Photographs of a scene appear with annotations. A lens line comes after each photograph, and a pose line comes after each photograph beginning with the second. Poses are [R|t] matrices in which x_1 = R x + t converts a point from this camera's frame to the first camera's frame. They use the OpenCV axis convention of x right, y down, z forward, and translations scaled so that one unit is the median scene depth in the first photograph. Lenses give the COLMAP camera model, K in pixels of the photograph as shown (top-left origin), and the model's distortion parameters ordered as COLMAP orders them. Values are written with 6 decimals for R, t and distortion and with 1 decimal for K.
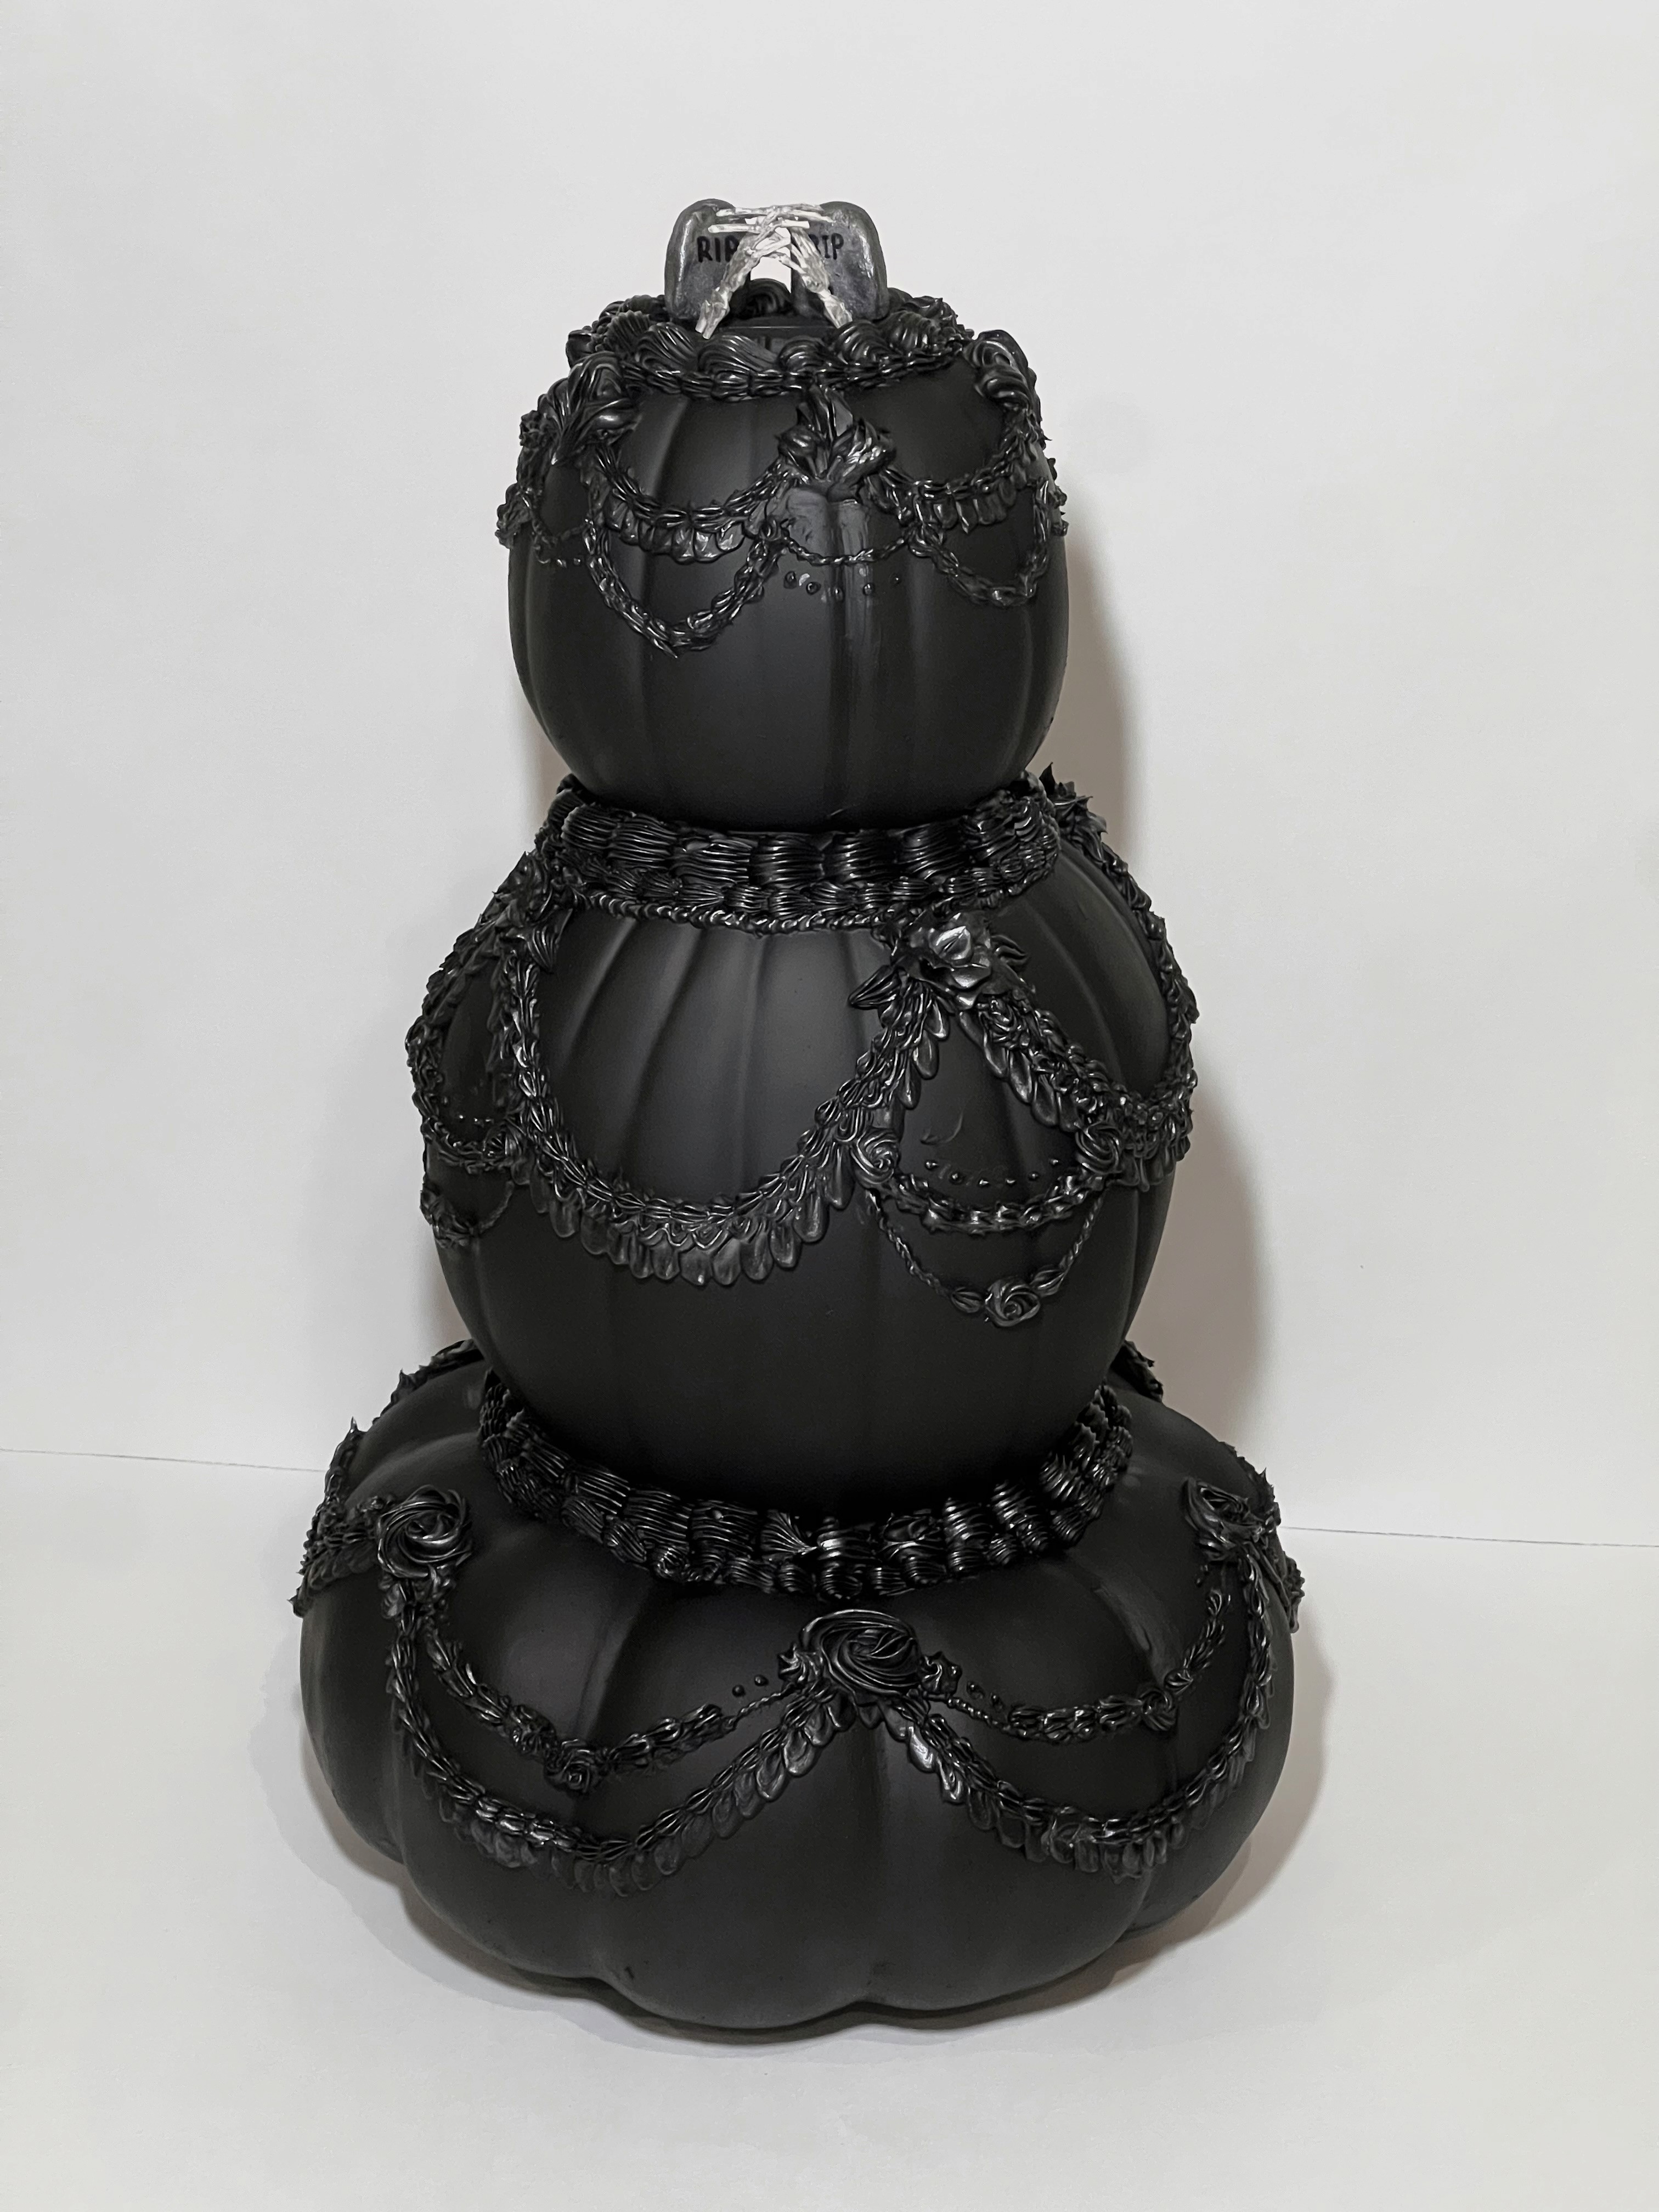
lens RADIAL K [[5093.3, 0, 829.5], [0, 5093.3, 1106.0], [0, 0, 1]] dist [-0.629249, 17.709213]
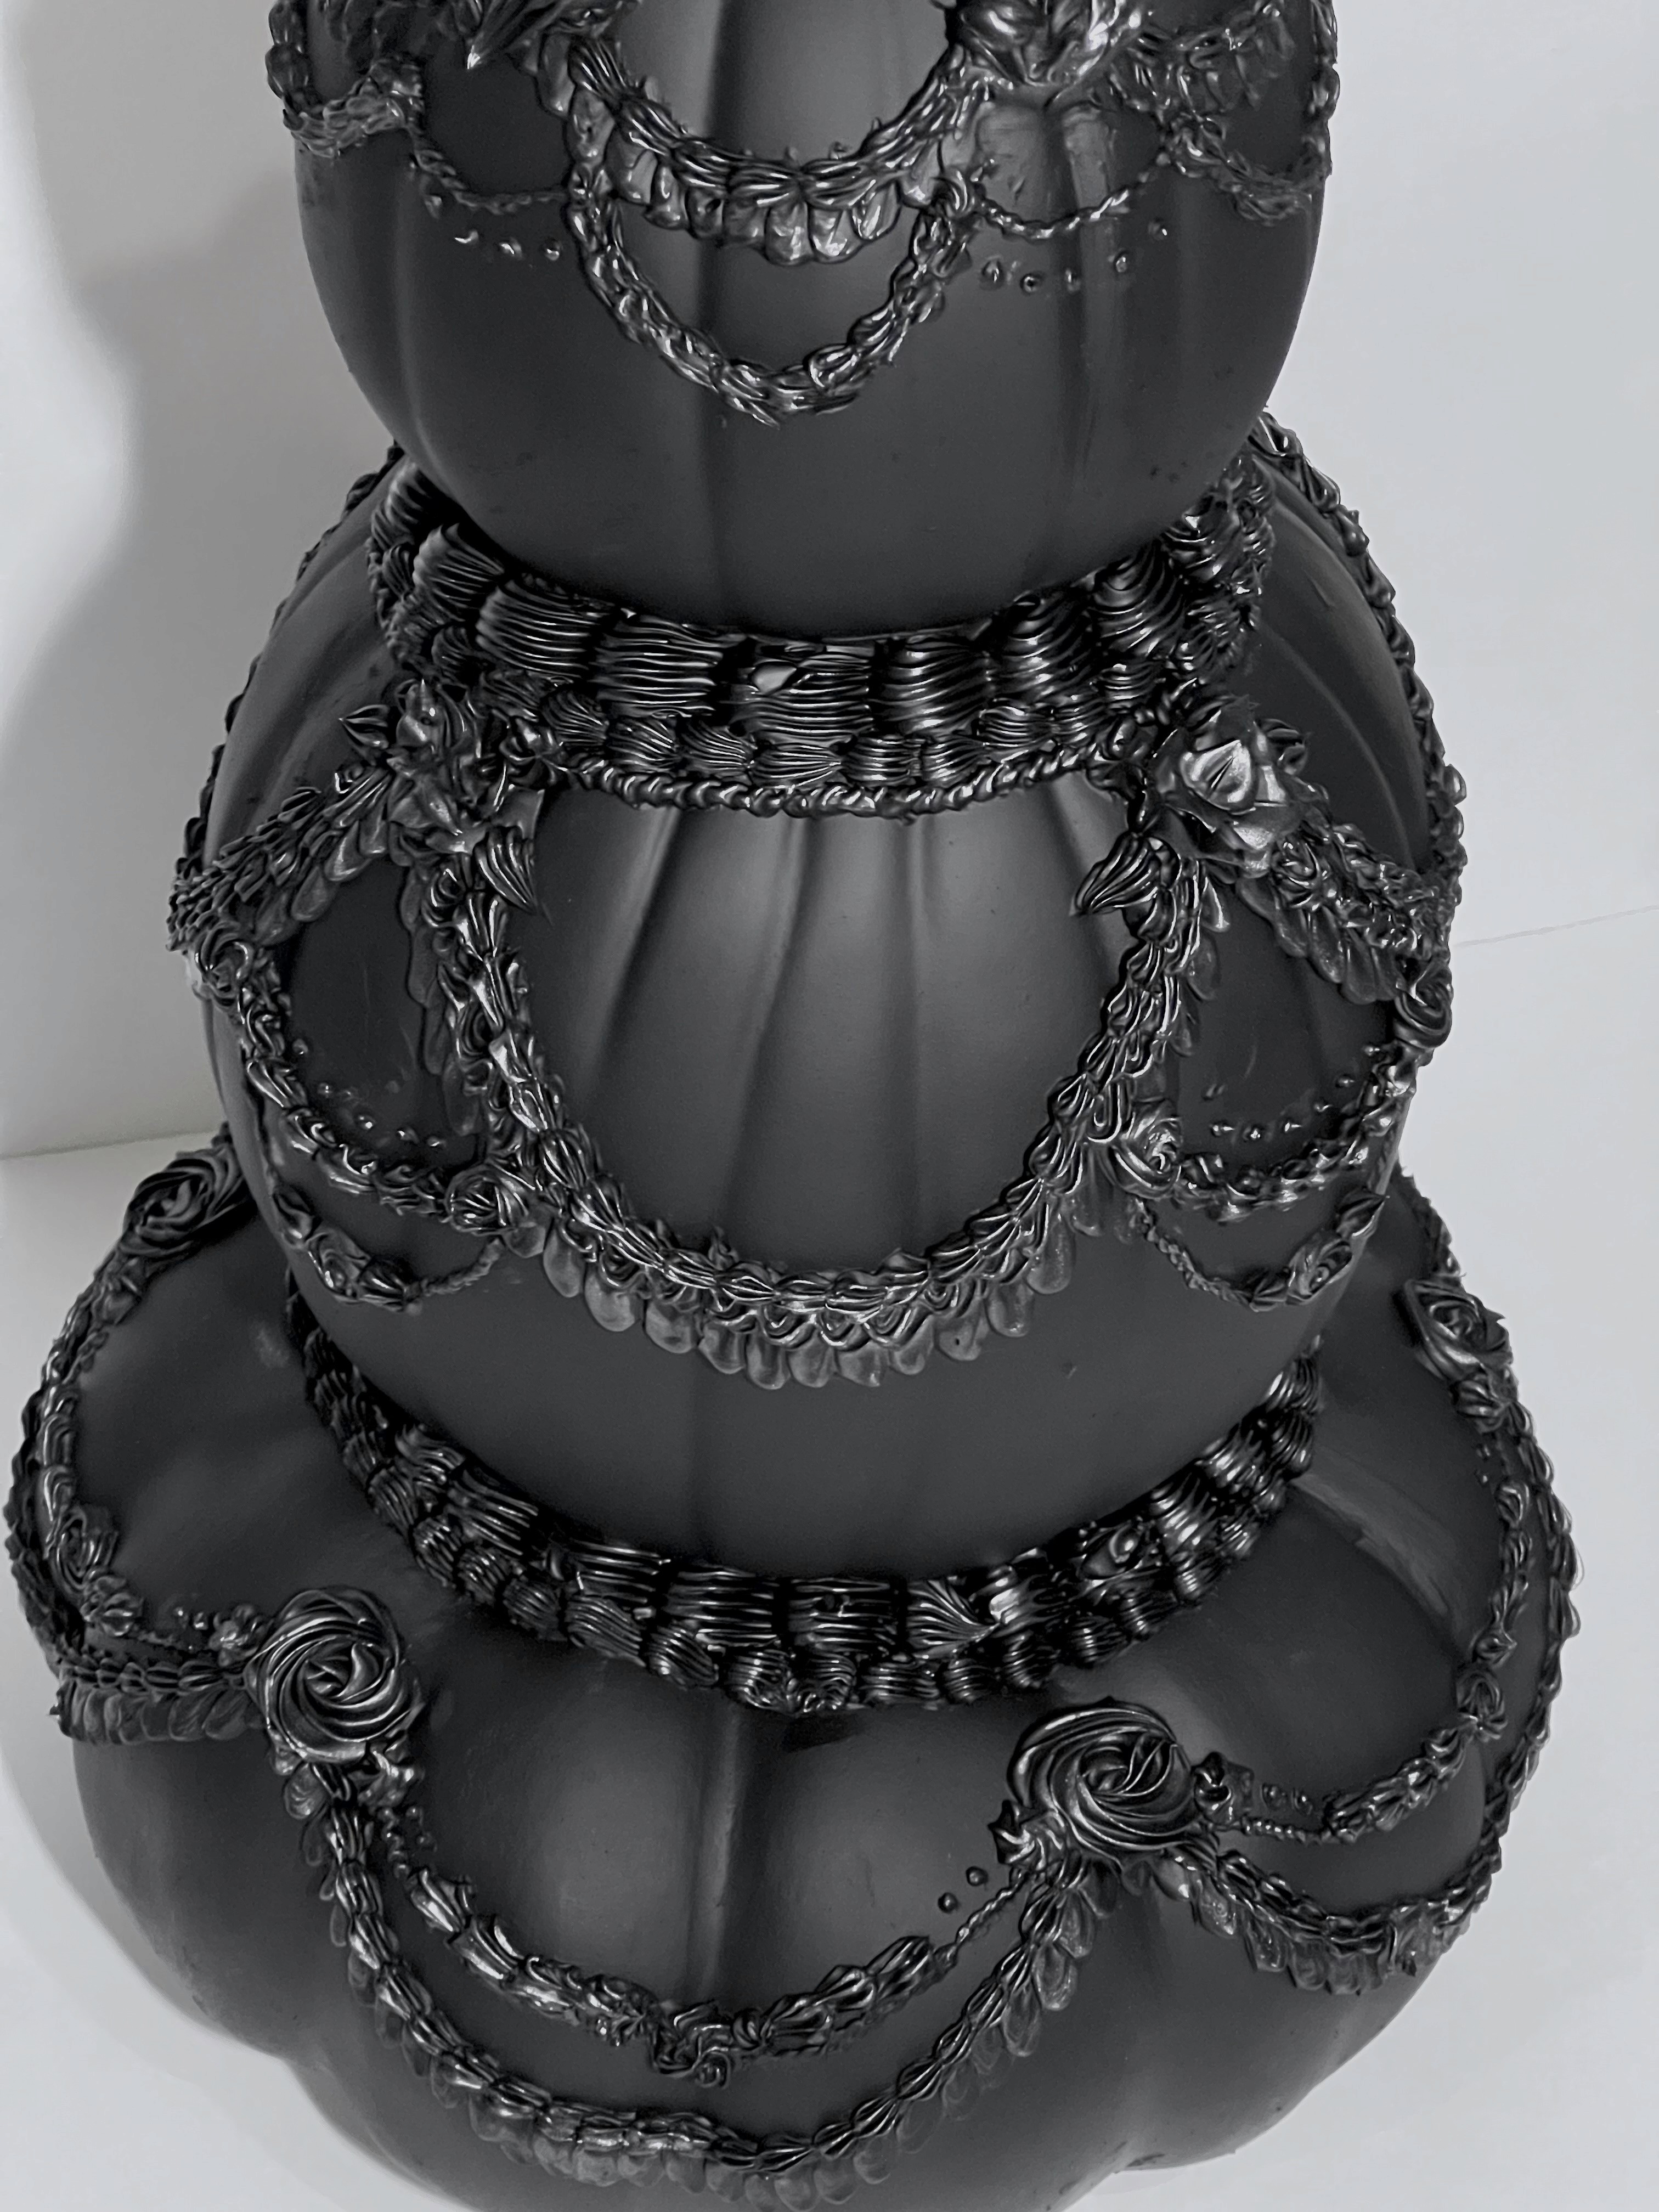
lens RADIAL K [[5016.1, 0, 829.5], [0, 5016.1, 1106.0], [0, 0, 1]] dist [-0.287560, 7.202998]
pose [[0.947404, -0.204106, 0.246509, -0.169077], [0.099891, 0.920350, 0.378125, -0.219405], [-0.304052, -0.333613, 0.892331, 0.481825]]
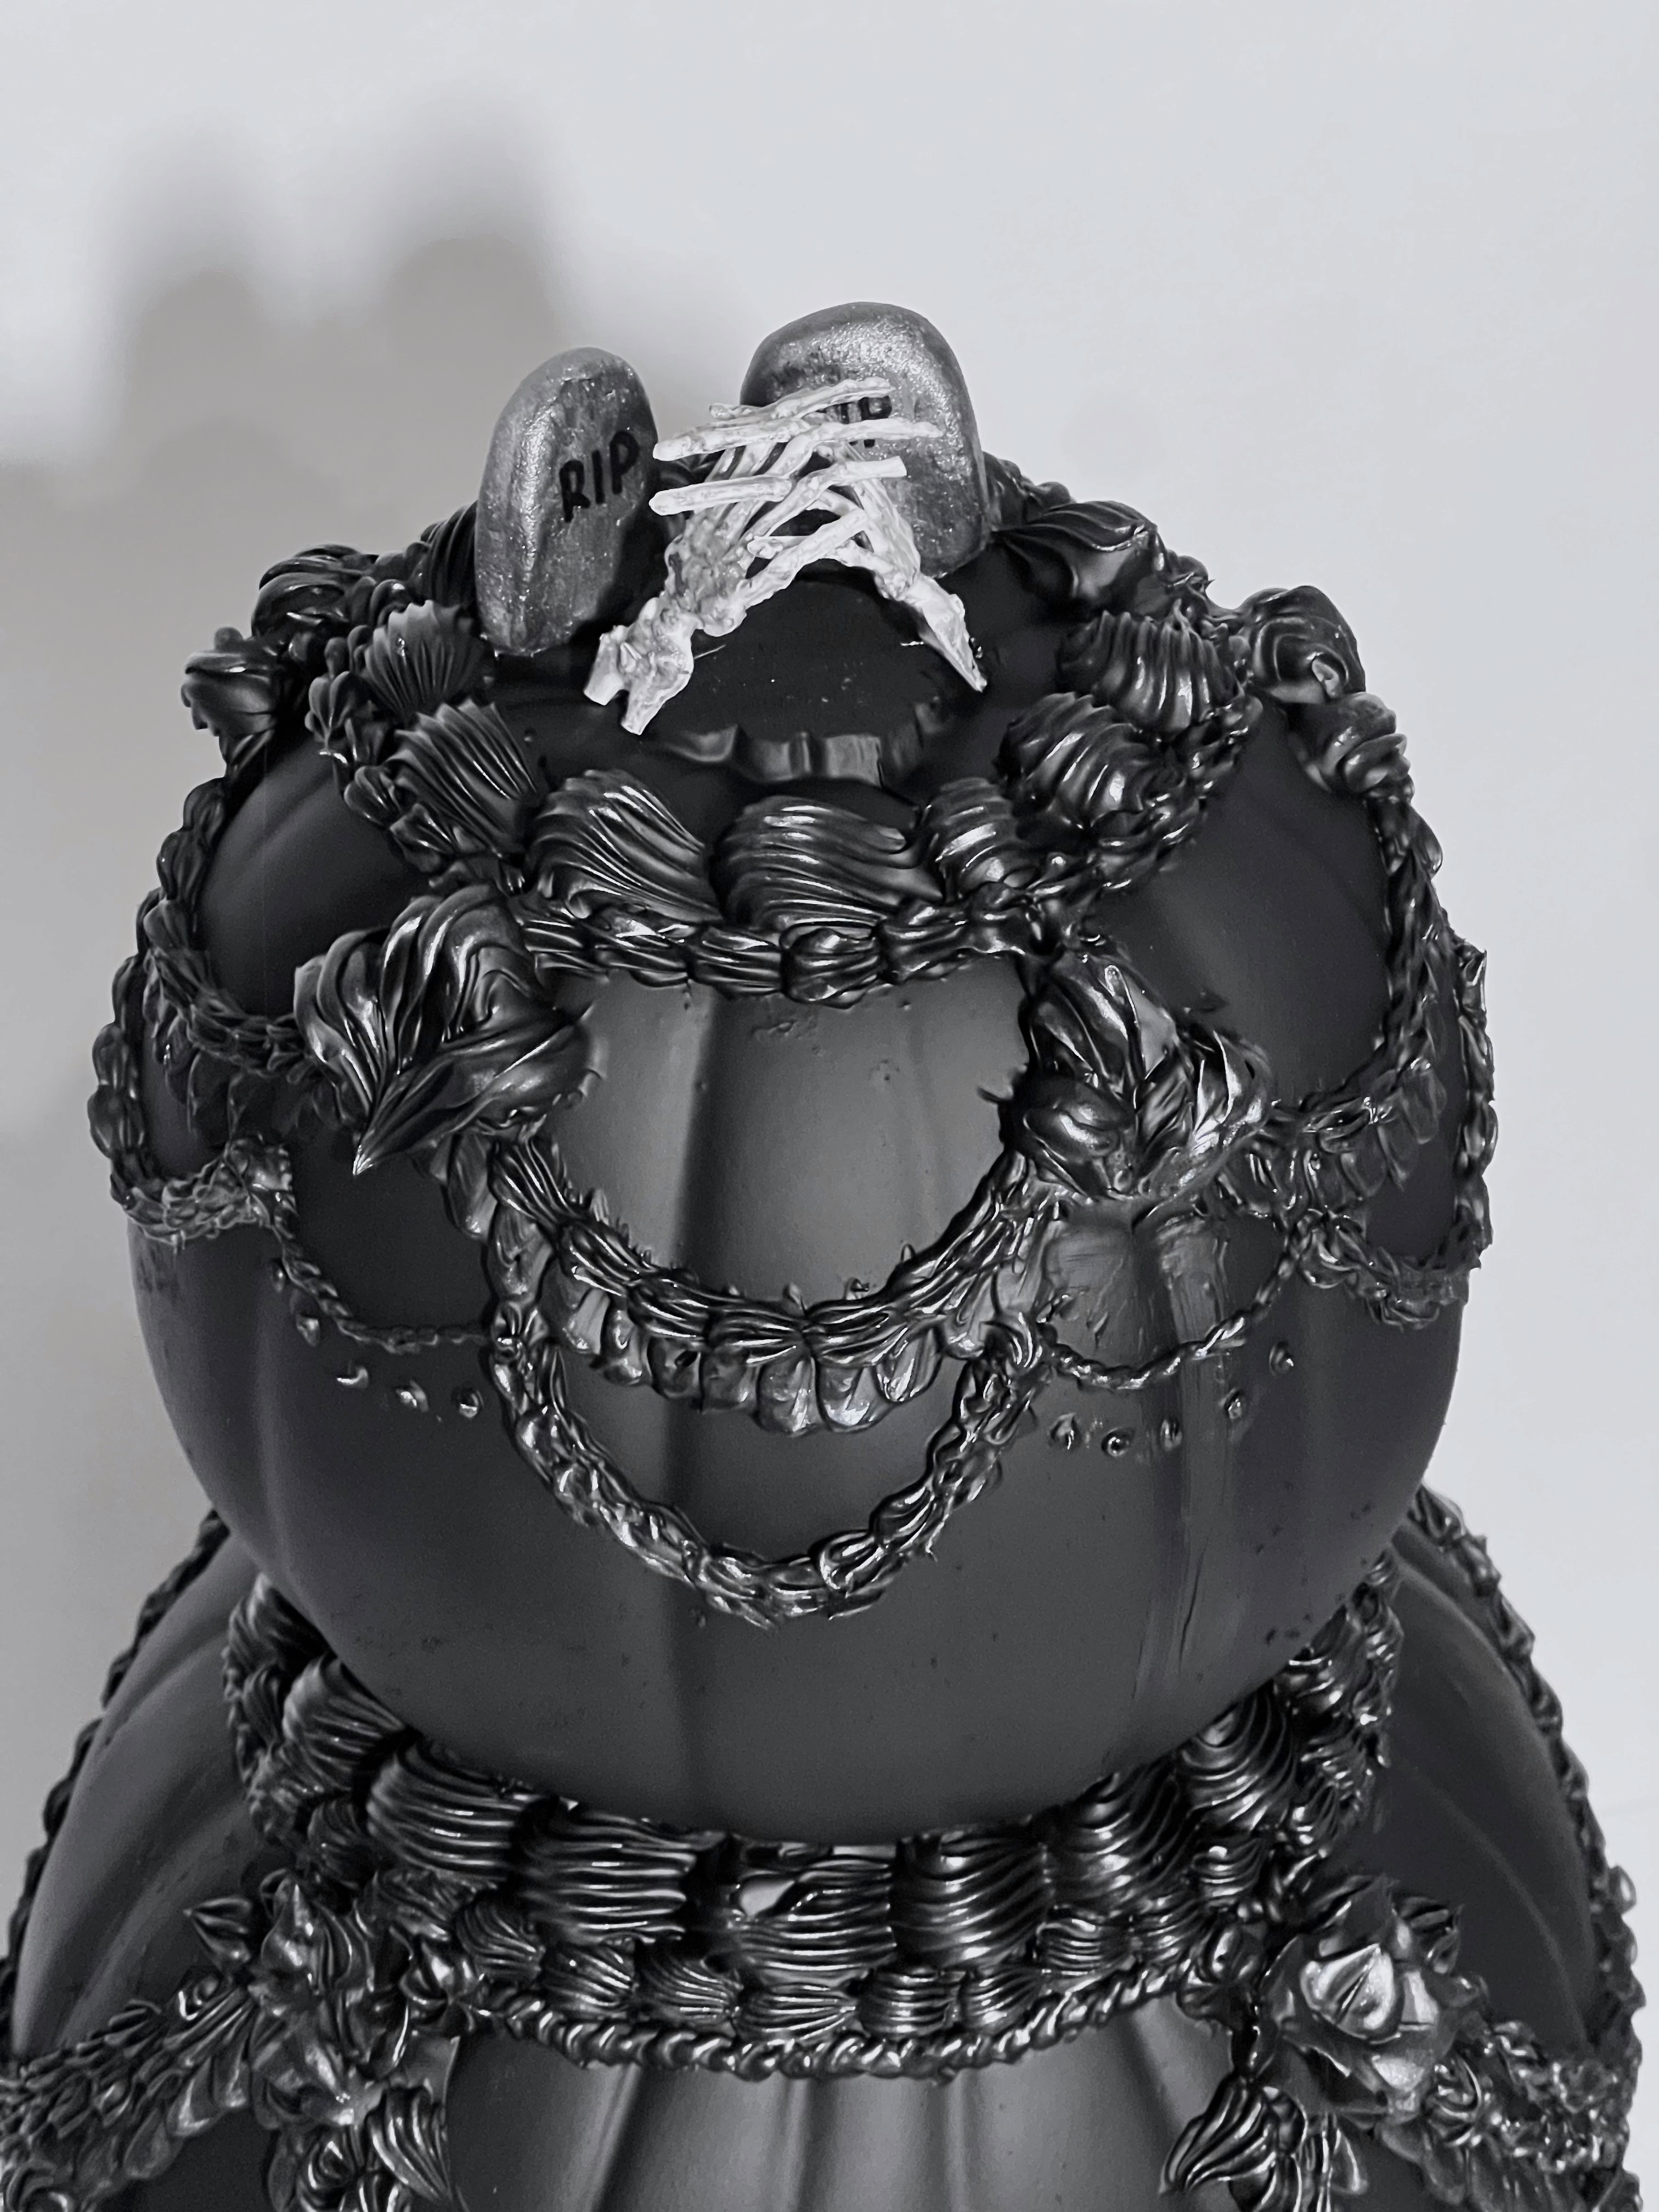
lens RADIAL K [[4989.2, 0, 829.5], [0, 4989.2, 1106.0], [0, 0, 1]] dist [0.045347, 1.091989]
pose [[0.938520, -0.198609, 0.282375, -0.127272], [0.105932, 0.944160, 0.311996, -0.245938], [-0.328572, -0.262901, 0.907151, 0.634750]]
